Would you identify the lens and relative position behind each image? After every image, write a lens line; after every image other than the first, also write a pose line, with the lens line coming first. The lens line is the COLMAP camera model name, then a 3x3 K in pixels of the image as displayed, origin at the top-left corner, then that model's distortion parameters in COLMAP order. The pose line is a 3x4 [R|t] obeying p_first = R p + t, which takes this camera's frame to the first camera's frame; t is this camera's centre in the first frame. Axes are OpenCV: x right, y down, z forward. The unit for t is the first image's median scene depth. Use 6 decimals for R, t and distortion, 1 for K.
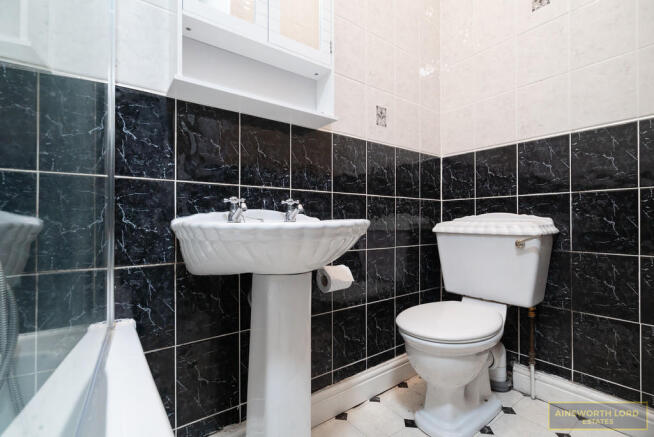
lens RADIAL K [[305.0, 0, 323.7], [0, 305.0, 219.2], [0, 0, 1]] dist [0.001523, -0.001577]
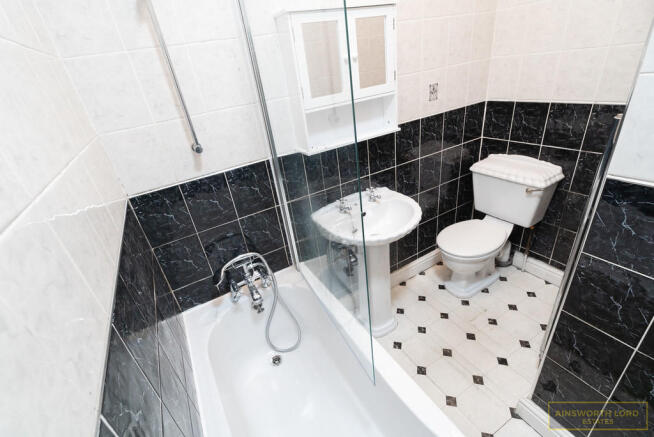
lens RADIAL K [[305.0, 0, 315.2], [0, 305.0, 221.2], [0, 0, 1]] dist [0.001523, -0.001577]
pose [[0.980465, -0.055224, -0.188780, -0.087122], [0.141368, 0.865174, 0.481133, -0.609428], [0.136758, -0.498422, 0.856080, -0.438156]]
